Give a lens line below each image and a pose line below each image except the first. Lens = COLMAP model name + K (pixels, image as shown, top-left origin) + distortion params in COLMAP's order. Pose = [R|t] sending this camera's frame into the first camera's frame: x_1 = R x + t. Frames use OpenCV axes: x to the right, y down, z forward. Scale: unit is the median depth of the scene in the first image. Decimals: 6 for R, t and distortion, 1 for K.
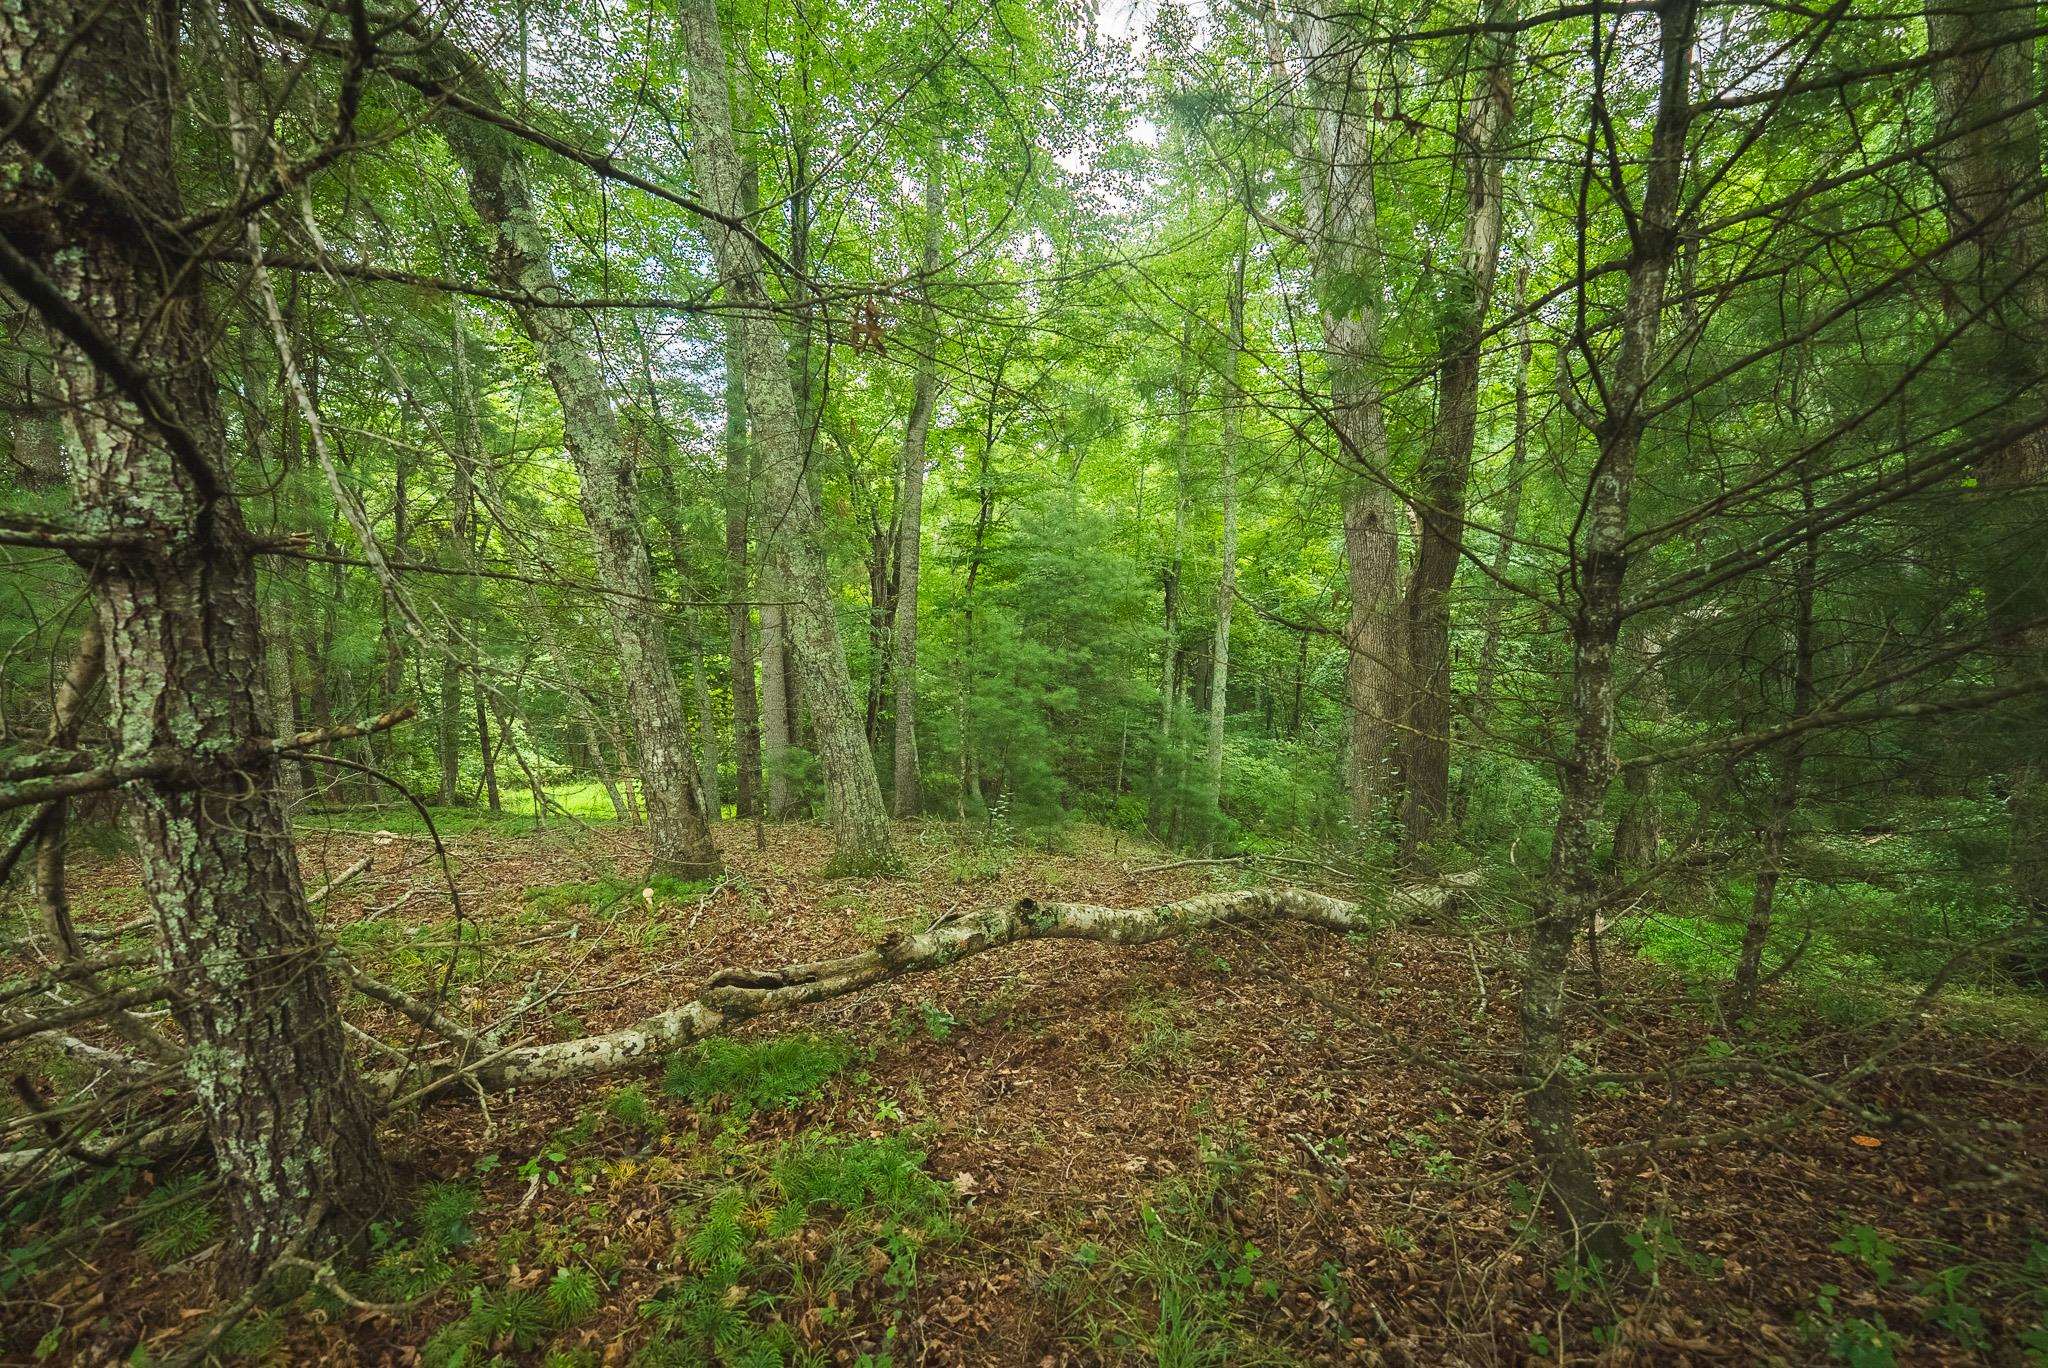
lens RADIAL K [[854.6, 0, 1024.0], [0, 854.6, 684.0], [0, 0, 1]] dist [-0.000054, -0.000023]
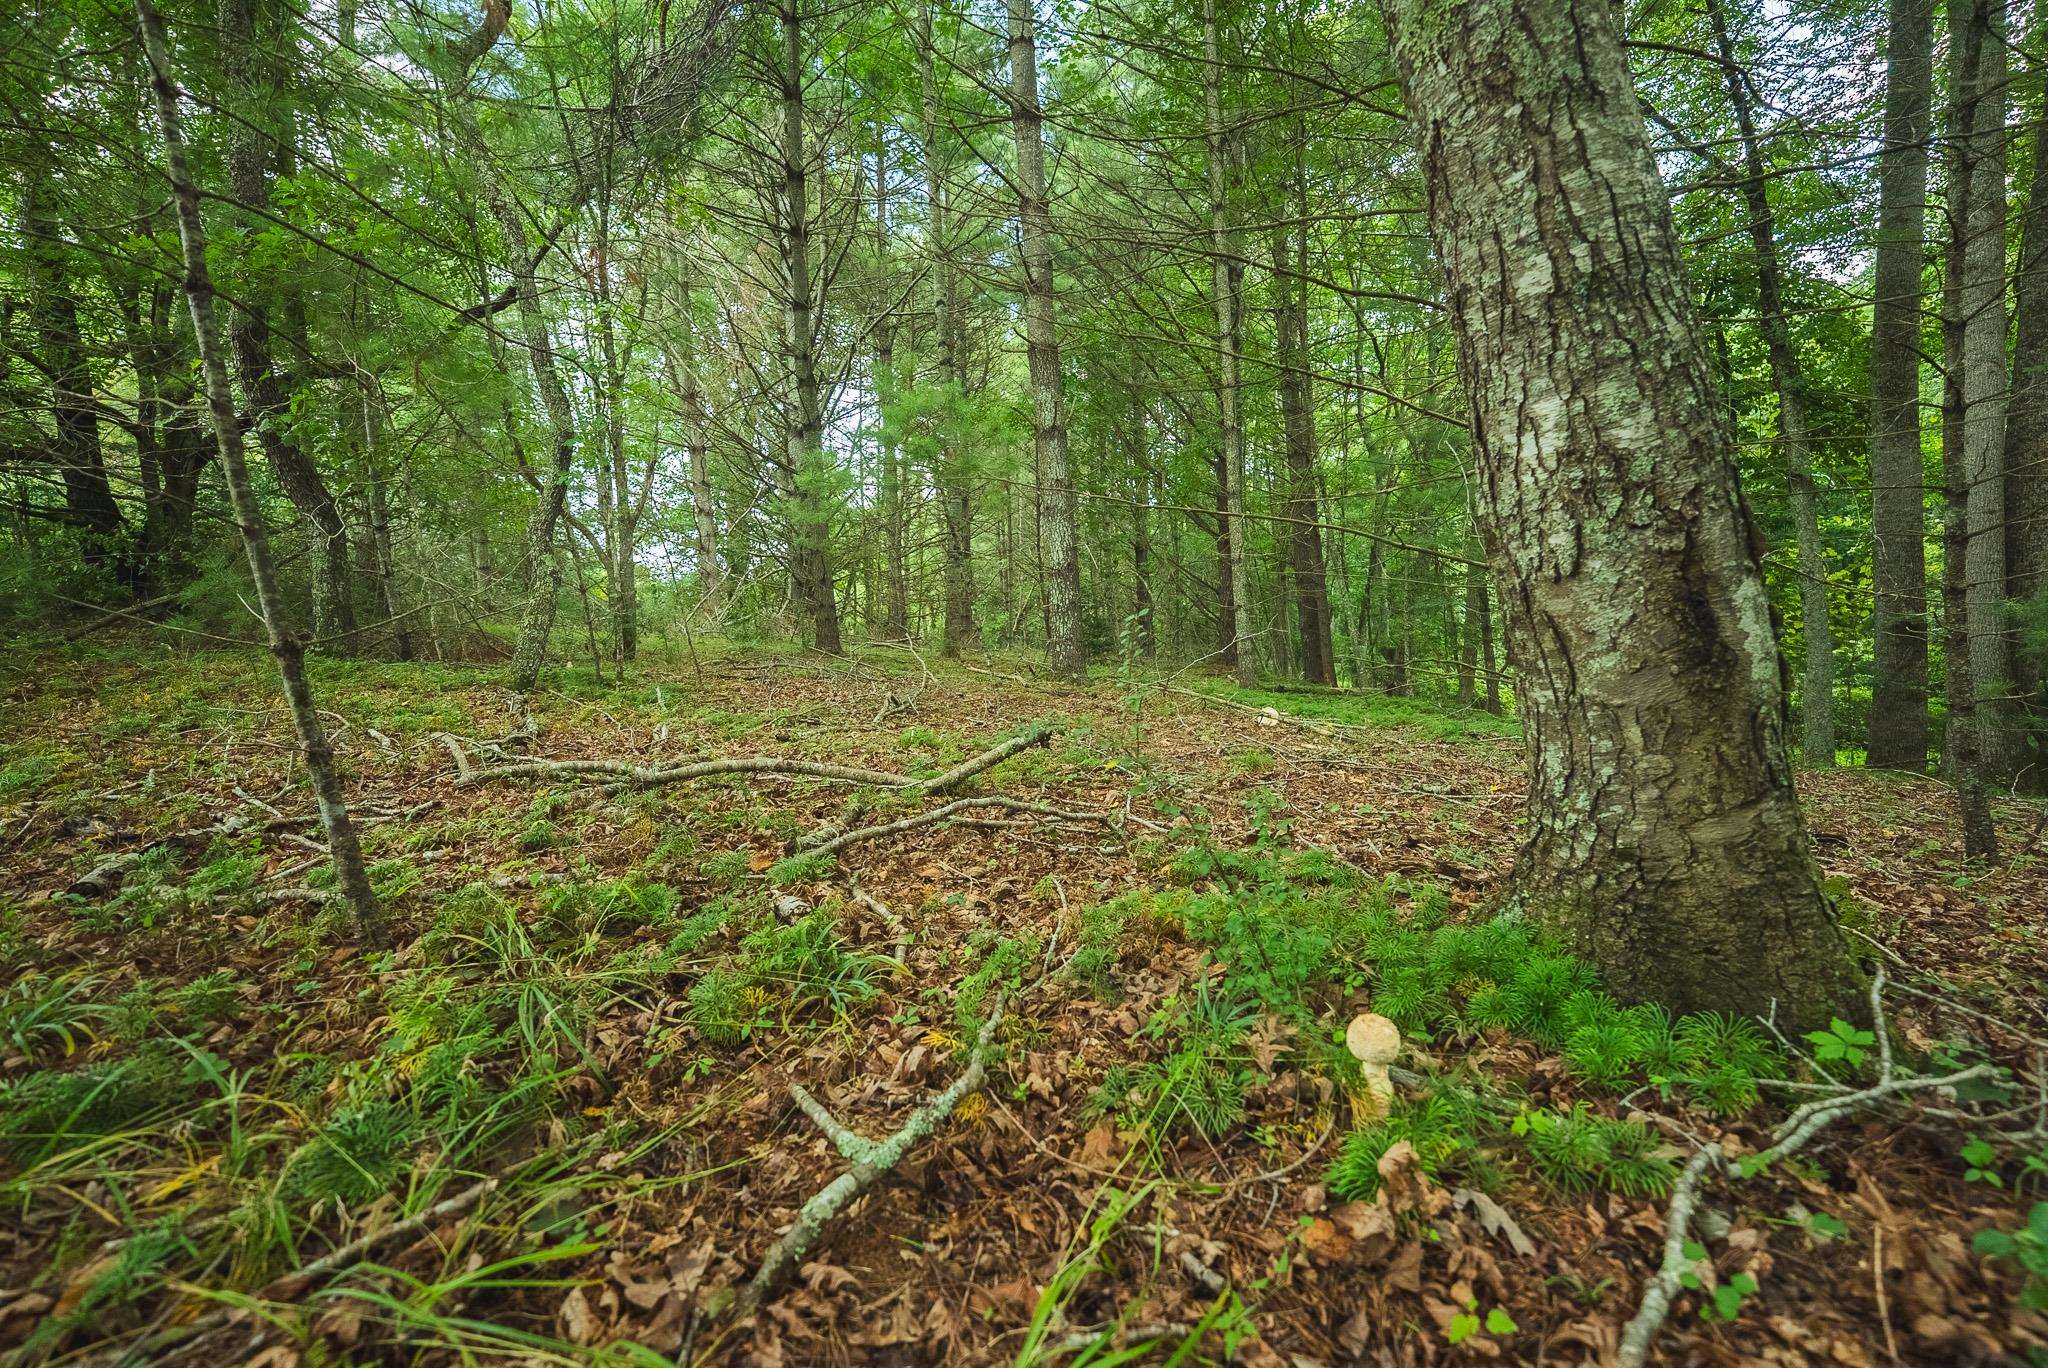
lens RADIAL K [[854.6, 0, 1024.0], [0, 854.6, 684.0], [0, 0, 1]] dist [-0.000054, -0.000023]
pose [[0.451813, 0.079659, -0.888549, -0.273087], [0.009052, 0.995545, 0.093854, 0.128163], [0.892067, -0.050448, 0.449079, 0.749947]]
